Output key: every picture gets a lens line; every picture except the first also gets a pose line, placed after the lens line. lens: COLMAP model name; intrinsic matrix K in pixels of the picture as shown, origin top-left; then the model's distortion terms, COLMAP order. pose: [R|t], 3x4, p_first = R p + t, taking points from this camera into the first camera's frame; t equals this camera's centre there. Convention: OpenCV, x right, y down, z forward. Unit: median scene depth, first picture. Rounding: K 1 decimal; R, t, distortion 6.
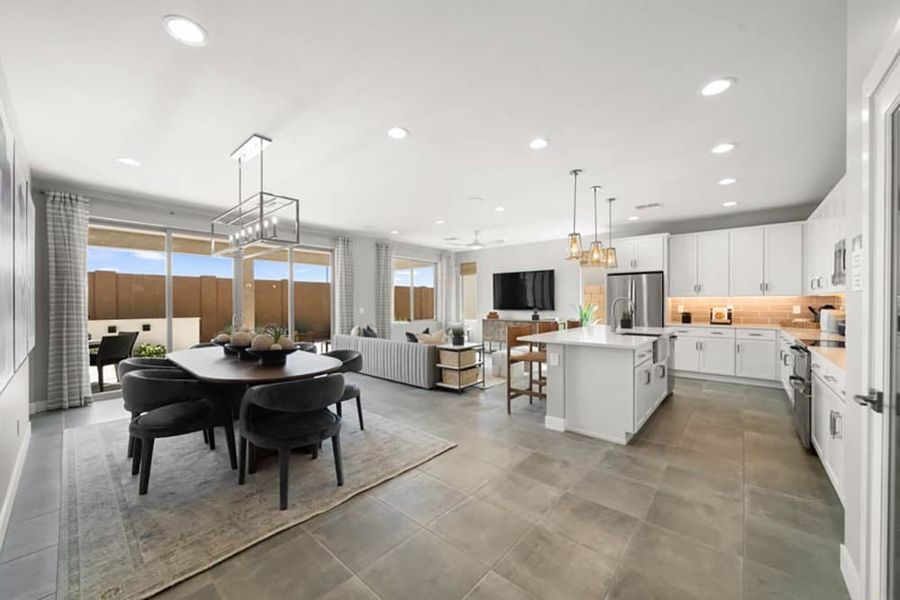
lens RADIAL K [[336.6, 0, 440.2], [0, 336.6, 304.9], [0, 0, 1]] dist [0.000870, 0.000015]
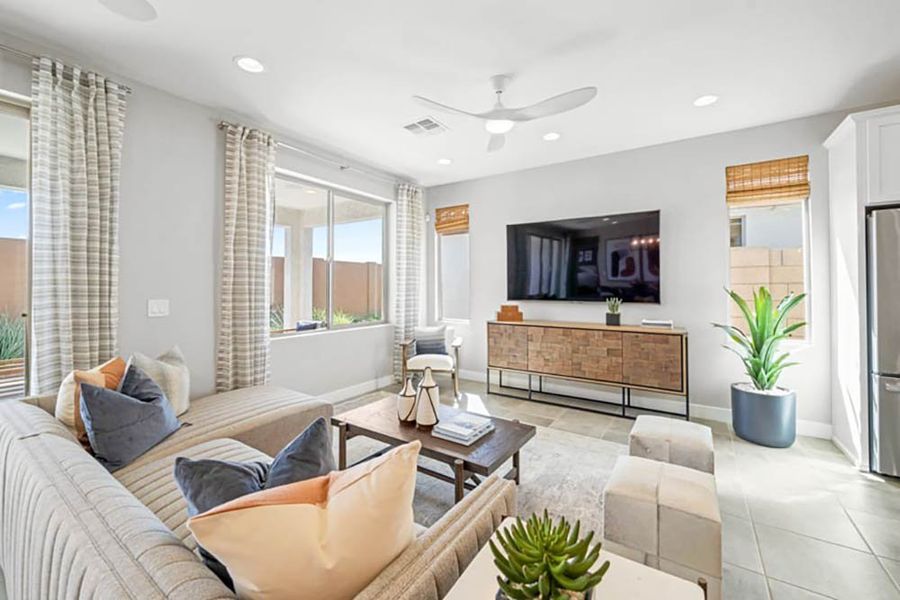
lens RADIAL K [[362.9, 0, 448.0], [0, 362.9, 282.6], [0, 0, 1]] dist [0.001233, 0.000126]
pose [[0.990447, 0.003083, 0.137856, 0.003722], [-0.000878, 0.999871, -0.016056, -0.002798], [-0.137888, 0.015782, 0.990322, 0.504903]]
